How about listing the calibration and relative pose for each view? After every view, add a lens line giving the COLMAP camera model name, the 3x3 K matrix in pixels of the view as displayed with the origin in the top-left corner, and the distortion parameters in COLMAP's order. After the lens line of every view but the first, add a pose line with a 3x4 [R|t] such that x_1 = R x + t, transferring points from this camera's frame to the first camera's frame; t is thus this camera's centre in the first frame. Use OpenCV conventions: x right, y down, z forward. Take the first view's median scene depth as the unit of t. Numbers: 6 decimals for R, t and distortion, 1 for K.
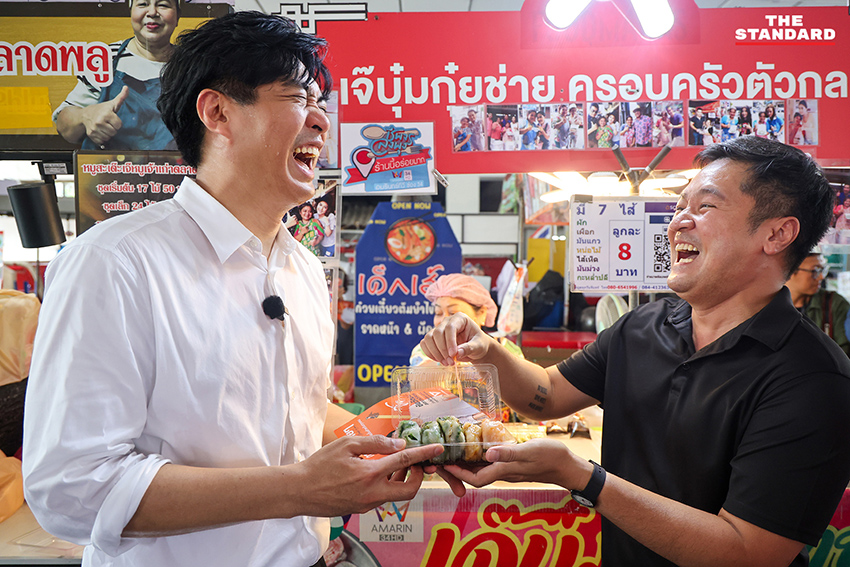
lens RADIAL K [[601.5, 0, 424.5], [0, 601.5, 285.9], [0, 0, 1]] dist [-0.057623, 0.007485]
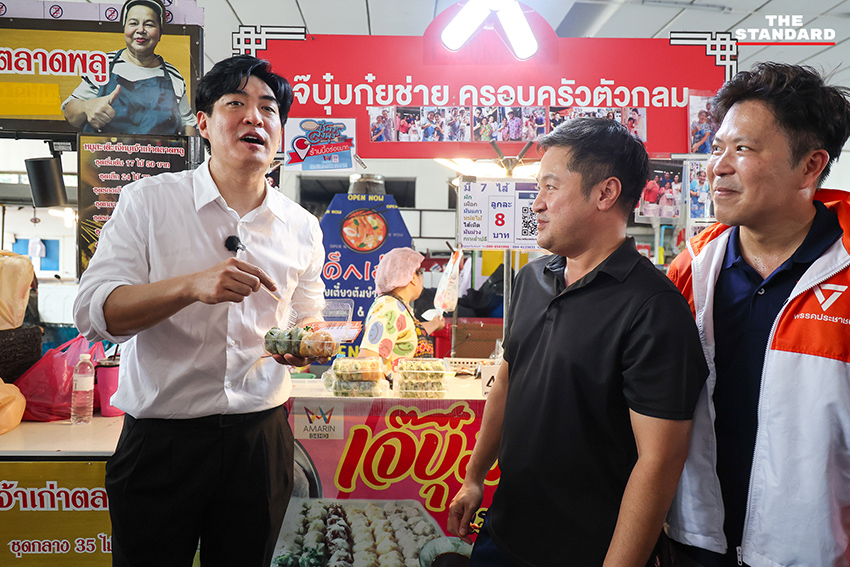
lens RADIAL K [[601.5, 0, 424.3], [0, 601.5, 281.1], [0, 0, 1]] dist [-0.057623, 0.007485]
pose [[0.998359, 0.012730, 0.055834, 0.096848], [-0.012307, 0.999893, -0.007903, 0.092296], [-0.055928, 0.007203, 0.998409, -0.319374]]
